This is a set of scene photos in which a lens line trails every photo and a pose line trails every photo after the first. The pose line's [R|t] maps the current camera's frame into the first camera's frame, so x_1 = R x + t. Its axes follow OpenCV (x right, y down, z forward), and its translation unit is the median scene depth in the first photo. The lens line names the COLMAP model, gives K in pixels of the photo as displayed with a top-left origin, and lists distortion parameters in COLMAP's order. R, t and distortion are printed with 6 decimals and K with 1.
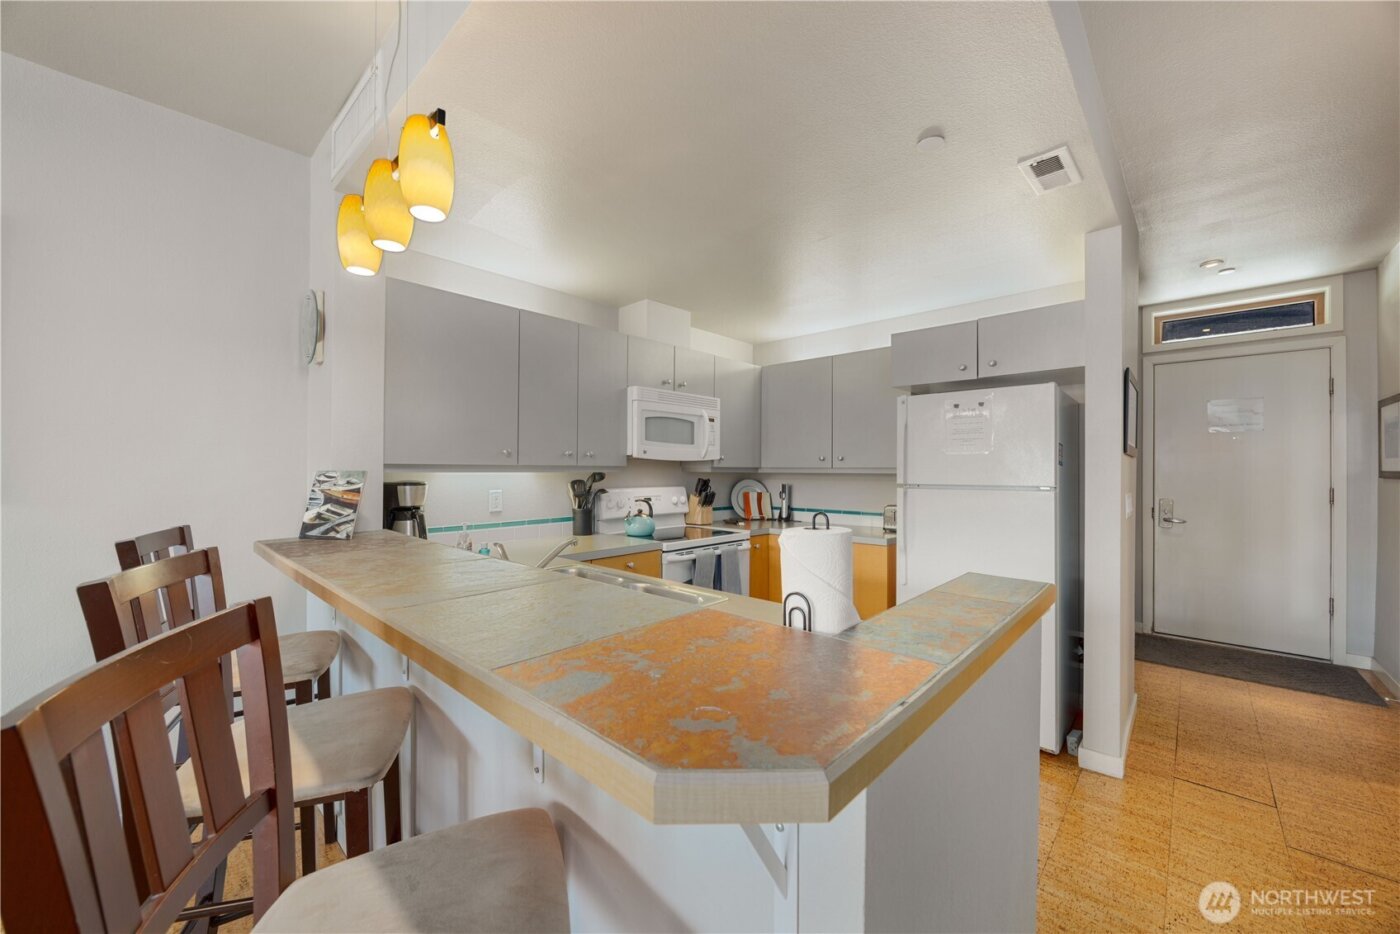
lens RADIAL K [[530.2, 0, 698.9], [0, 530.2, 461.8], [0, 0, 1]] dist [-0.003390, 0.000499]
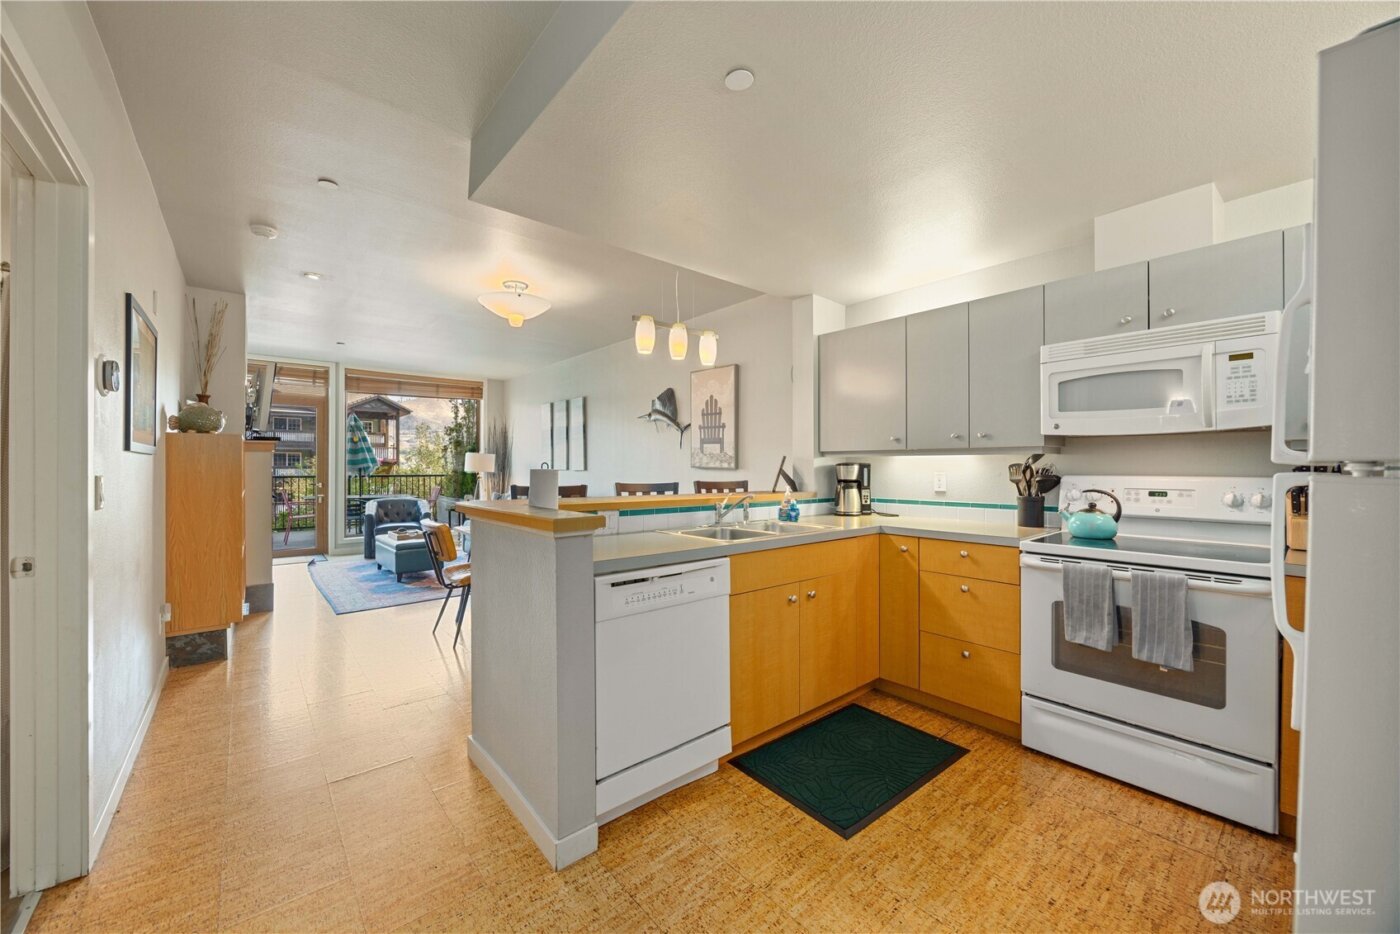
lens RADIAL K [[530.2, 0, 701.4], [0, 530.2, 466.8], [0, 0, 1]] dist [-0.003390, 0.000499]
pose [[-0.106695, -0.003506, -0.994286, 0.696245], [0.012089, 0.999915, -0.004823, 0.035640], [0.994218, -0.012534, -0.106643, 0.540915]]
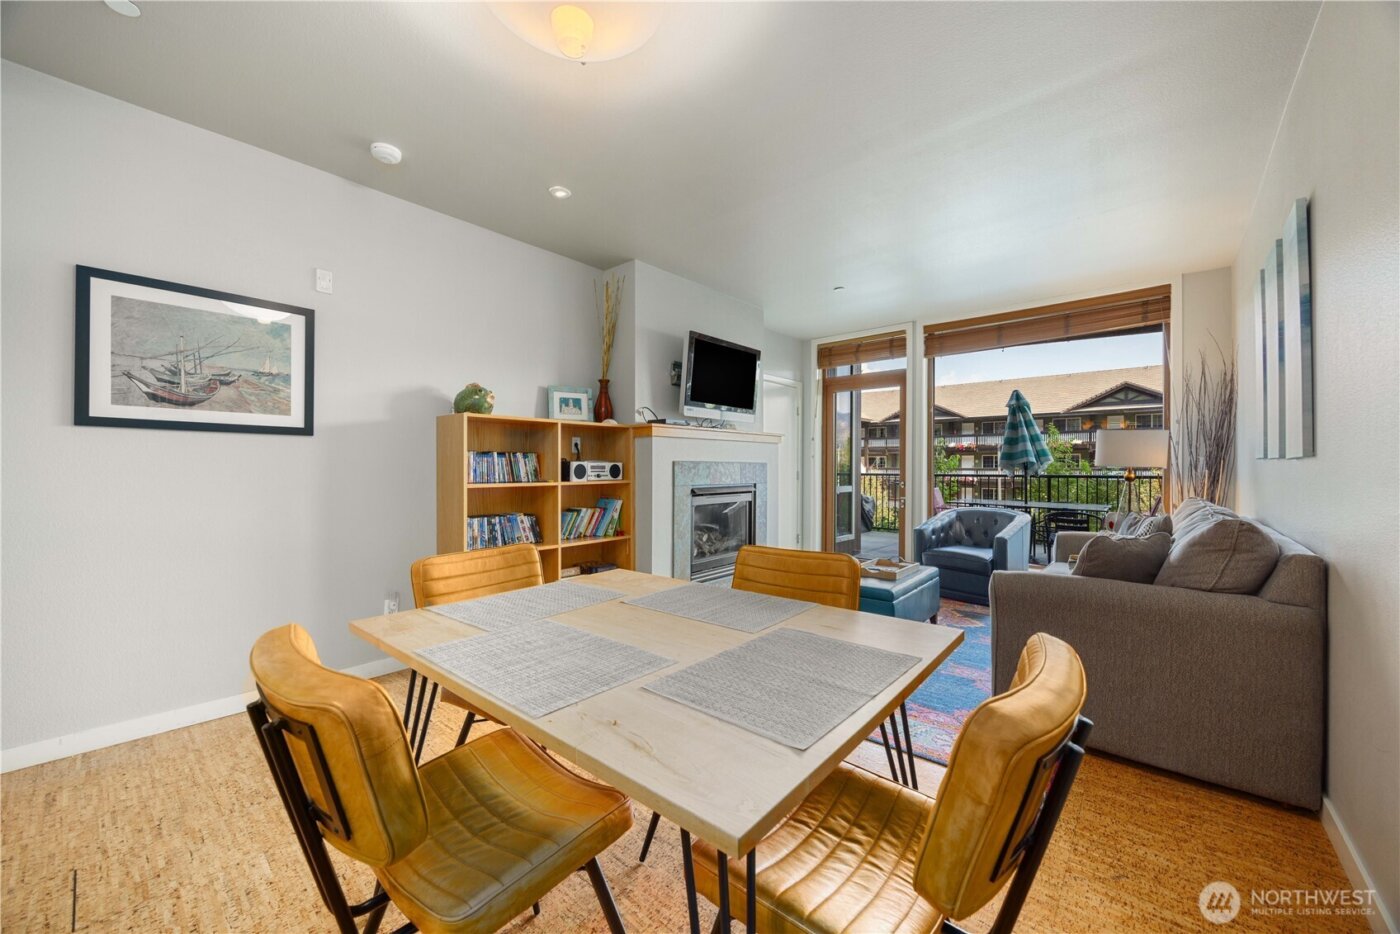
lens RADIAL K [[530.2, 0, 679.5], [0, 530.2, 465.4], [0, 0, 1]] dist [-0.003390, 0.000499]
pose [[-0.999877, -0.006423, -0.014304, -0.569389], [-0.006133, 0.999777, -0.020206, 0.059276], [0.014431, -0.020116, -0.999694, 0.435083]]
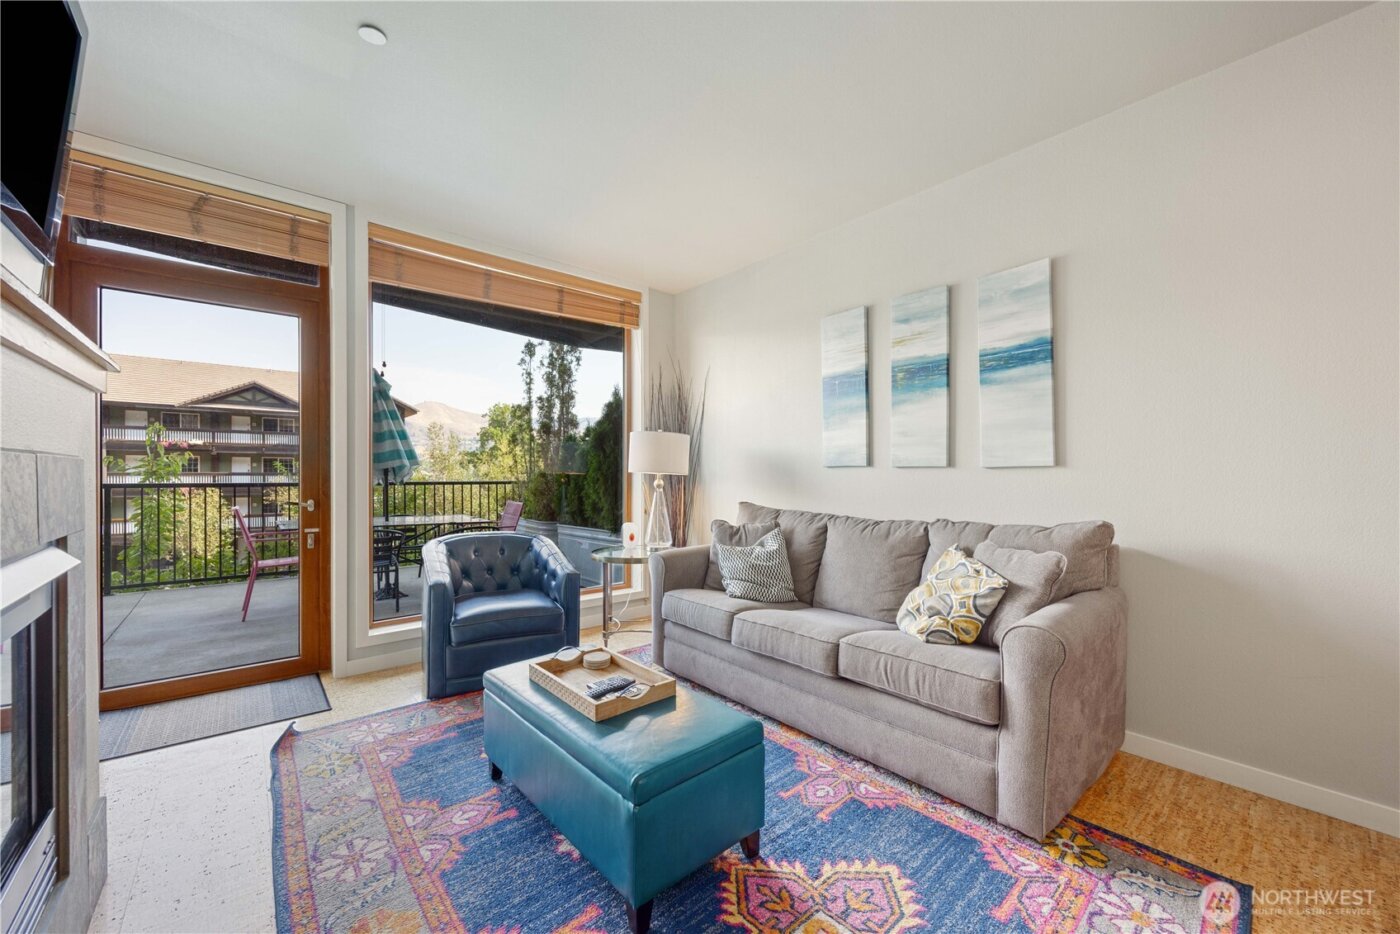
lens RADIAL K [[530.2, 0, 699.4], [0, 530.2, 478.2], [0, 0, 1]] dist [-0.003390, 0.000499]
pose [[-0.104205, 0.005859, -0.994539, -0.487626], [0.015081, 0.999877, 0.004310, 0.040985], [0.994441, -0.014550, -0.104281, -0.509335]]
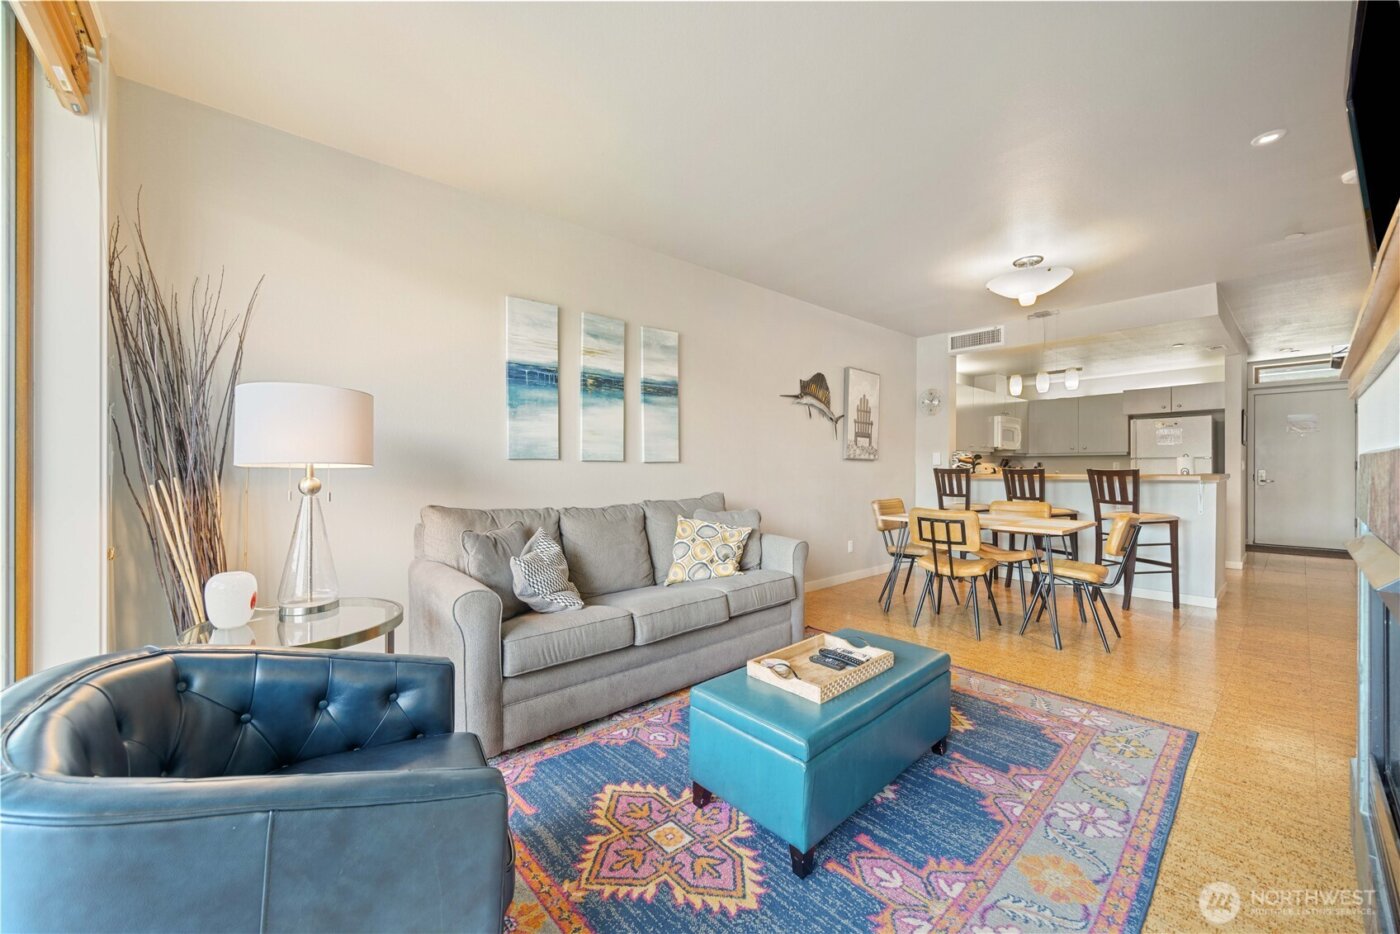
lens RADIAL K [[530.2, 0, 689.1], [0, 530.2, 466.4], [0, 0, 1]] dist [-0.003390, 0.000499]
pose [[0.994735, -0.004758, -0.102372, -1.098531], [0.006145, 0.999894, 0.013236, 0.029376], [0.102298, -0.013796, 0.994658, -1.245320]]
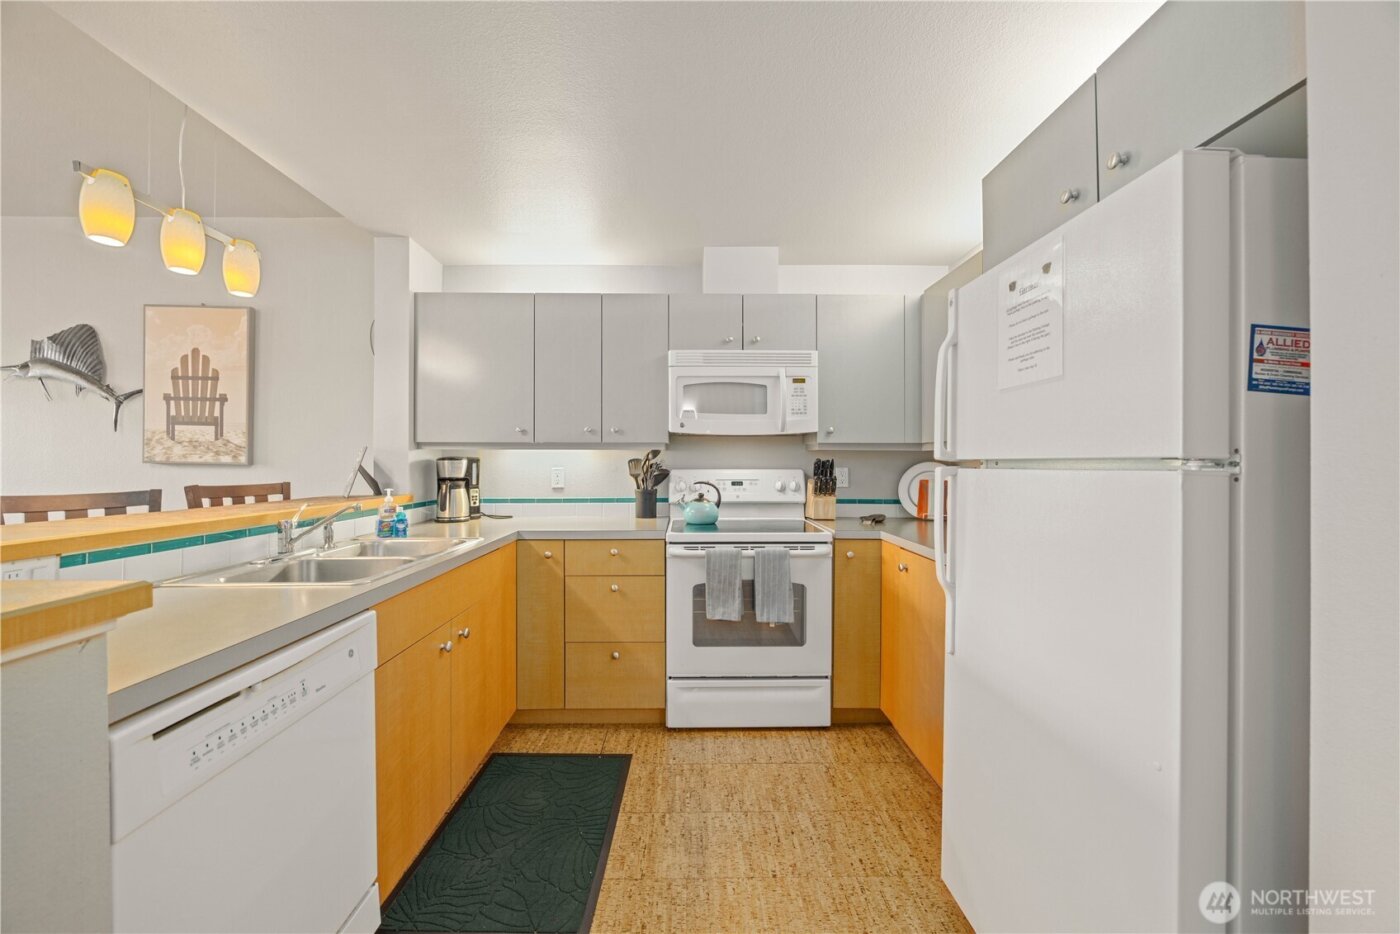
lens RADIAL K [[530.2, 0, 695.8], [0, 530.2, 456.2], [0, 0, 1]] dist [-0.003390, 0.000499]
pose [[0.695386, -0.009475, -0.718574, 0.507483], [0.011657, 0.999930, -0.001904, 0.031317], [0.718542, -0.007052, 0.695448, 0.401927]]
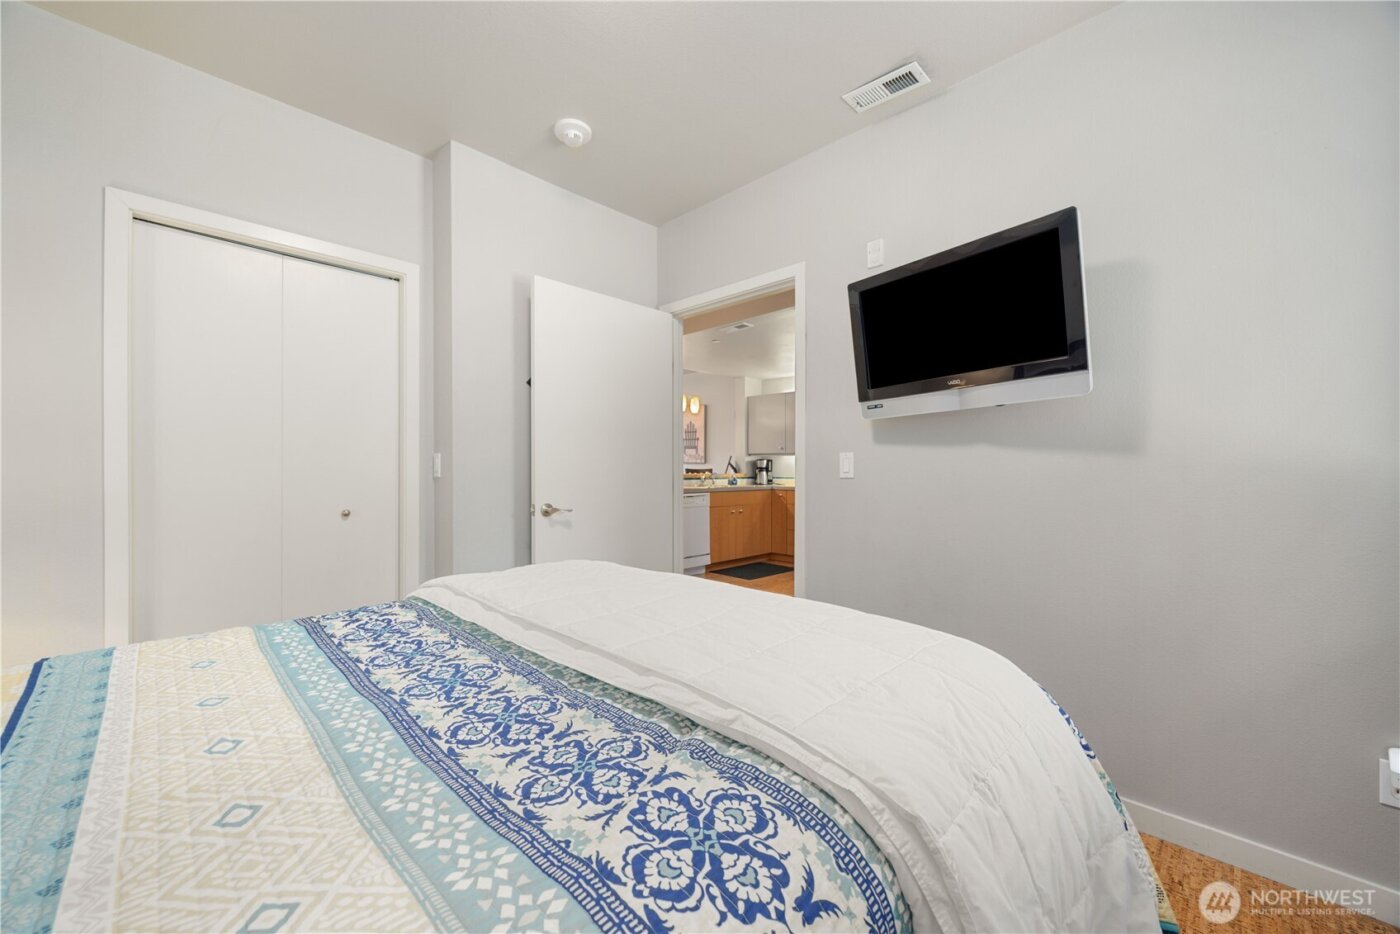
lens RADIAL K [[530.2, 0, 700.9], [0, 530.2, 464.6], [0, 0, 1]] dist [-0.003390, 0.000499]
pose [[-0.017812, -0.008271, -0.999807, 1.795216], [0.010872, 0.999905, -0.008466, 0.064606], [0.999782, -0.011021, -0.017720, 0.508705]]
